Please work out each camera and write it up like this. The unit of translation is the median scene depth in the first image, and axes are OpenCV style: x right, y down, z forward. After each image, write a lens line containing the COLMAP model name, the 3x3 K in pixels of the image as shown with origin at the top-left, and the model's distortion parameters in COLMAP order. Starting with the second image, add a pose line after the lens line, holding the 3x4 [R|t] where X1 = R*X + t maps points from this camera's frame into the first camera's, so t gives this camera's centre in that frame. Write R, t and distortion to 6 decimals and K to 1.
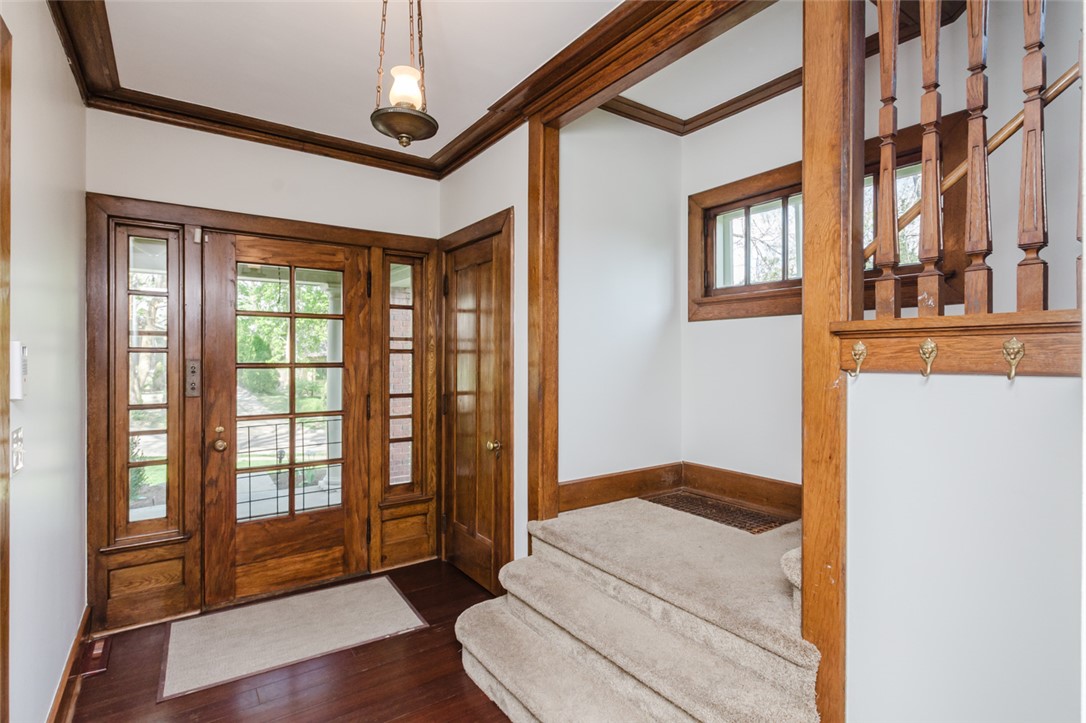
lens RADIAL K [[530.1, 0, 538.2], [0, 530.1, 356.8], [0, 0, 1]] dist [0.000861, 0.000121]
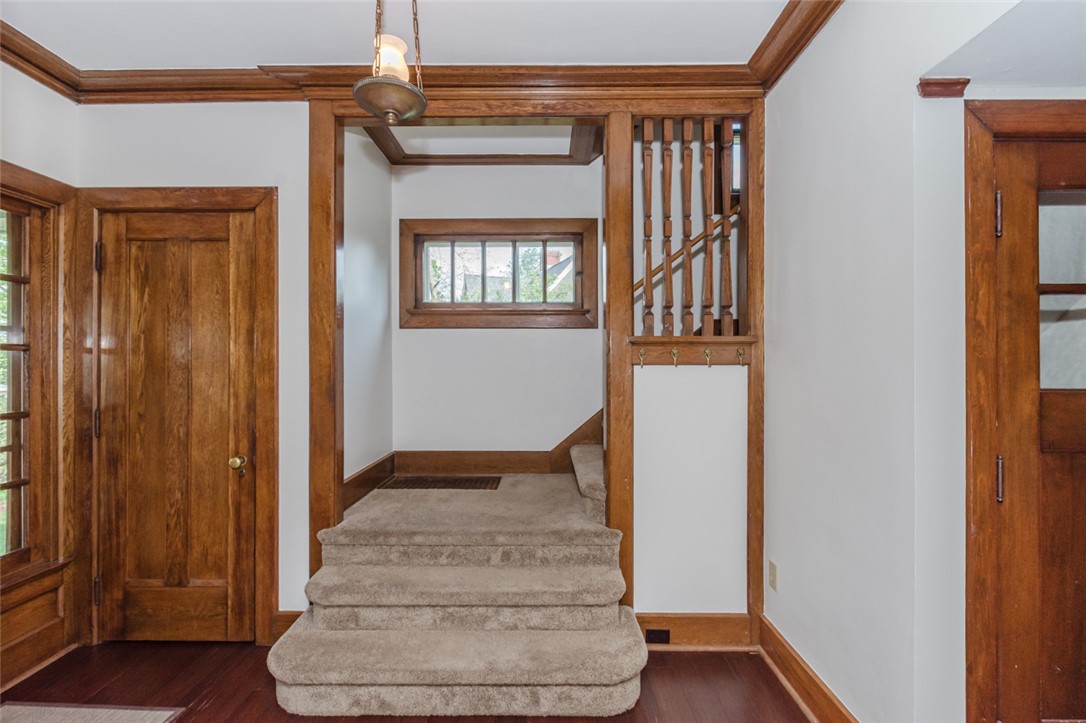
lens RADIAL K [[481.5, 0, 541.7], [0, 481.5, 363.5], [0, 0, 1]] dist [0.000163, -0.000274]
pose [[0.570583, 0.001257, 0.821239, -0.433874], [-0.000147, 0.999999, -0.001428, 0.011912], [-0.821240, 0.000695, 0.570583, 0.166695]]
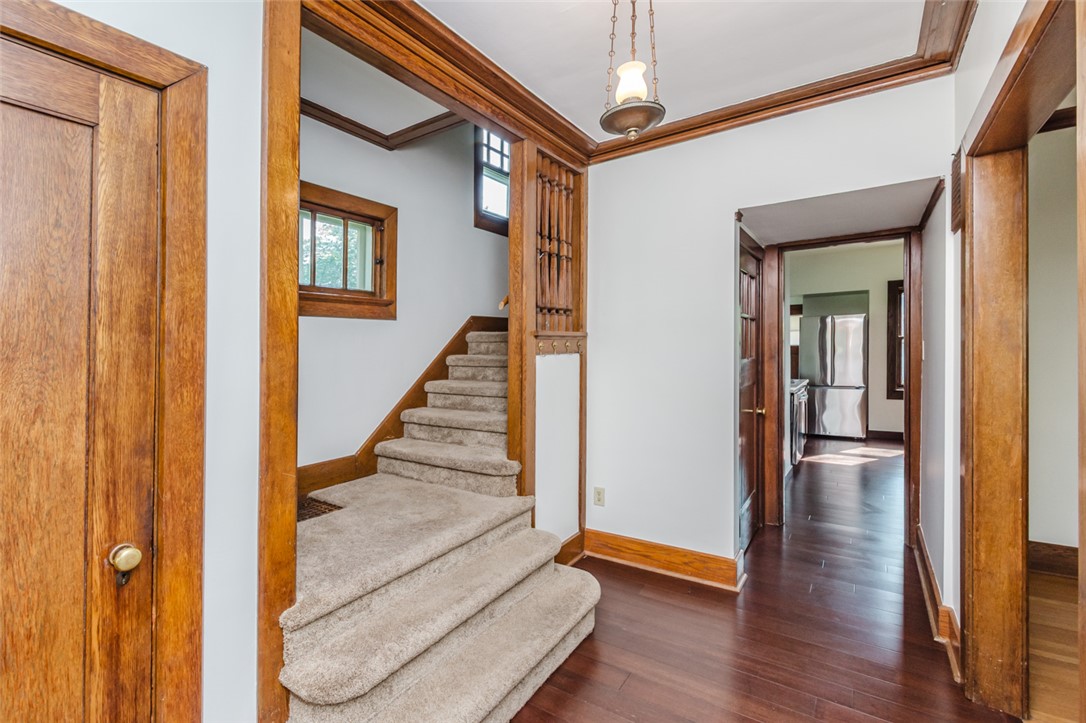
lens RADIAL K [[475.8, 0, 541.5], [0, 475.8, 357.4], [0, 0, 1]] dist [-0.002231, -0.000572]
pose [[-0.365047, -0.005548, 0.930972, -0.572005], [0.026457, 0.999517, 0.016331, 0.003616], [-0.930613, 0.030592, -0.364724, 0.806878]]
